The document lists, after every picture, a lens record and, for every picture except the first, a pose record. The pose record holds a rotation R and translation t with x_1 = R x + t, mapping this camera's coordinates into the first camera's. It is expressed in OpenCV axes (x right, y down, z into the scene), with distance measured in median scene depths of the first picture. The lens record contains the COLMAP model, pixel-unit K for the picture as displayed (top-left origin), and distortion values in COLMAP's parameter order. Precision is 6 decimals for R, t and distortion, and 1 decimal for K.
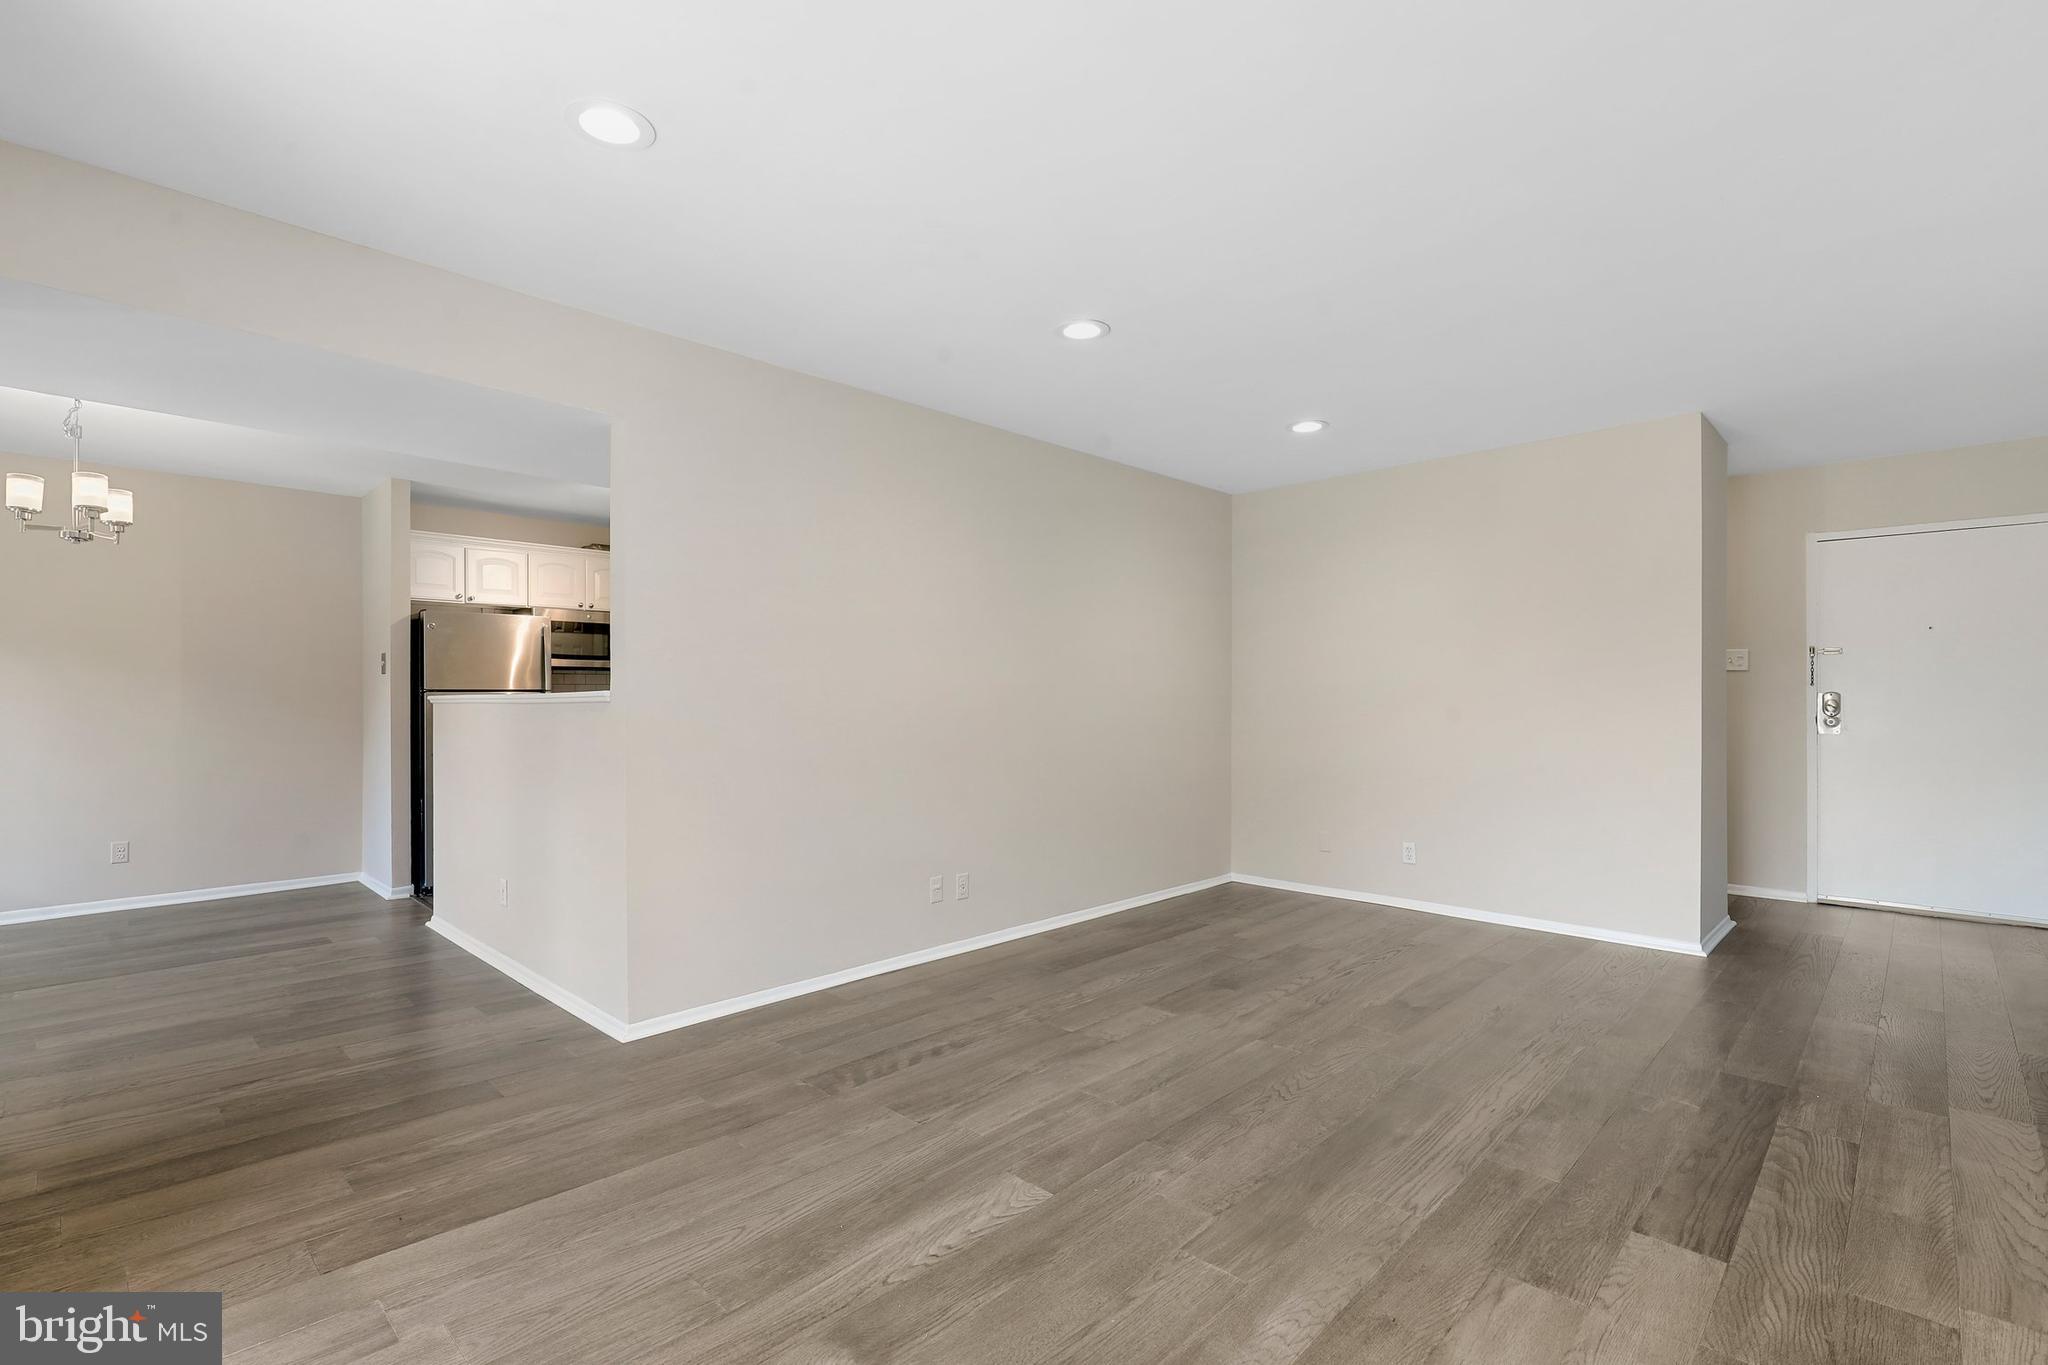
lens RADIAL K [[940.8, 0, 1014.6], [0, 940.8, 698.3], [0, 0, 1]] dist [-0.001170, -0.000359]
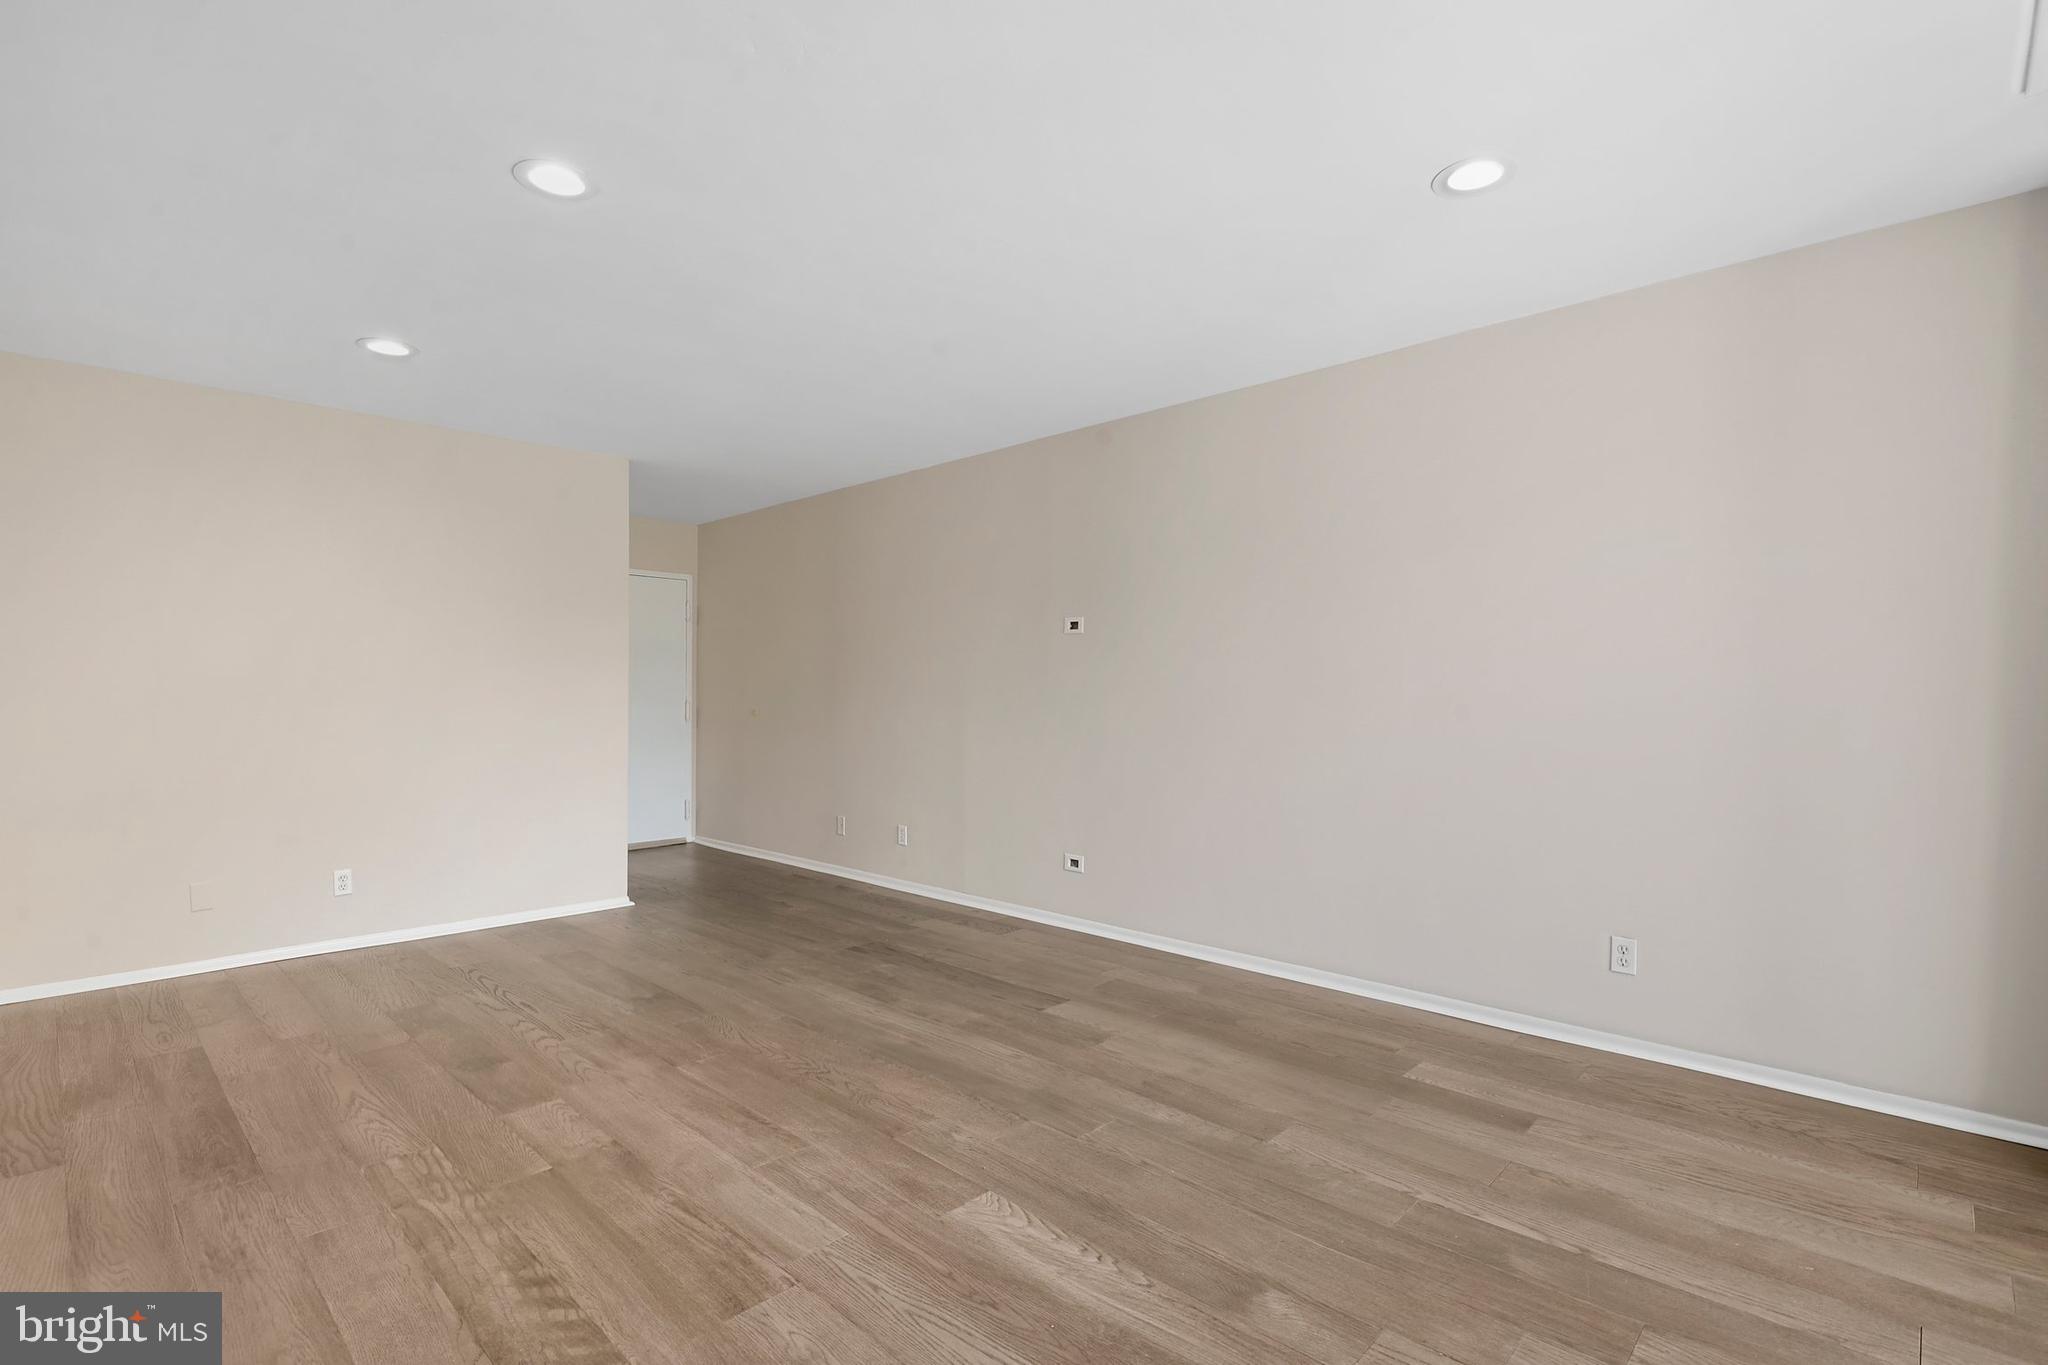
lens RADIAL K [[940.8, 0, 1012.4], [0, 940.8, 680.1], [0, 0, 1]] dist [-0.001170, -0.000359]
pose [[0.004244, 0.015218, 0.999875, -0.770575], [0.000469, 0.999884, -0.015220, -0.001792], [-0.999991, 0.000534, 0.004236, 0.770535]]
